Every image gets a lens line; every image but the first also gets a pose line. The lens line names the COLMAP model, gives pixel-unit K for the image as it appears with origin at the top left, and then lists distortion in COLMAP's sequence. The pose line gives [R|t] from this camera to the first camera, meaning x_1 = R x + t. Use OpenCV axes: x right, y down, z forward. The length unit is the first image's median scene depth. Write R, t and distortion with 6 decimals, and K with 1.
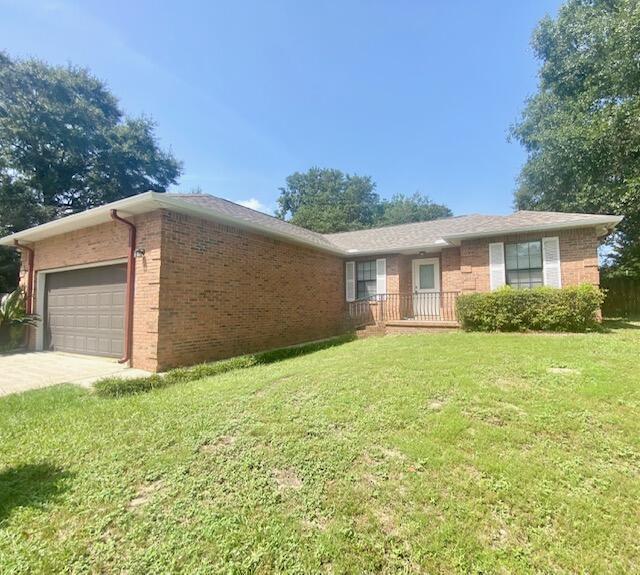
lens RADIAL K [[358.0, 0, 320.0], [0, 358.0, 287.5], [0, 0, 1]] dist [-0.004495, -0.001100]
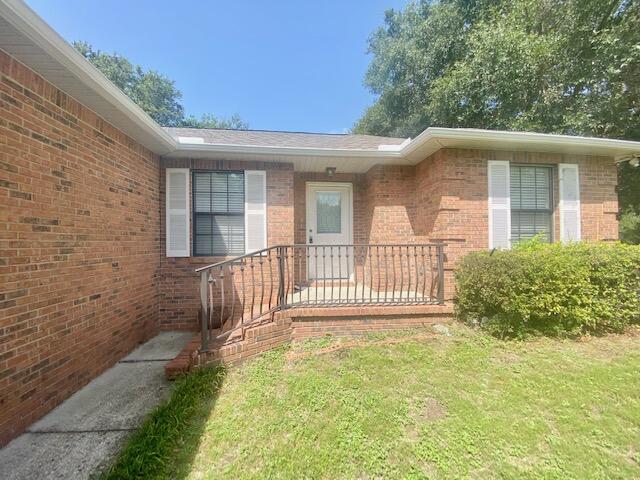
lens RADIAL K [[271.8, 0, 320.0], [0, 271.8, 240.0], [0, 0, 1]] dist [0.024081, -0.027376]
pose [[0.756697, 0.006227, 0.653736, -0.005262], [-0.039918, 0.998529, 0.036694, -0.002903], [-0.652546, -0.053862, 0.755832, 0.748352]]
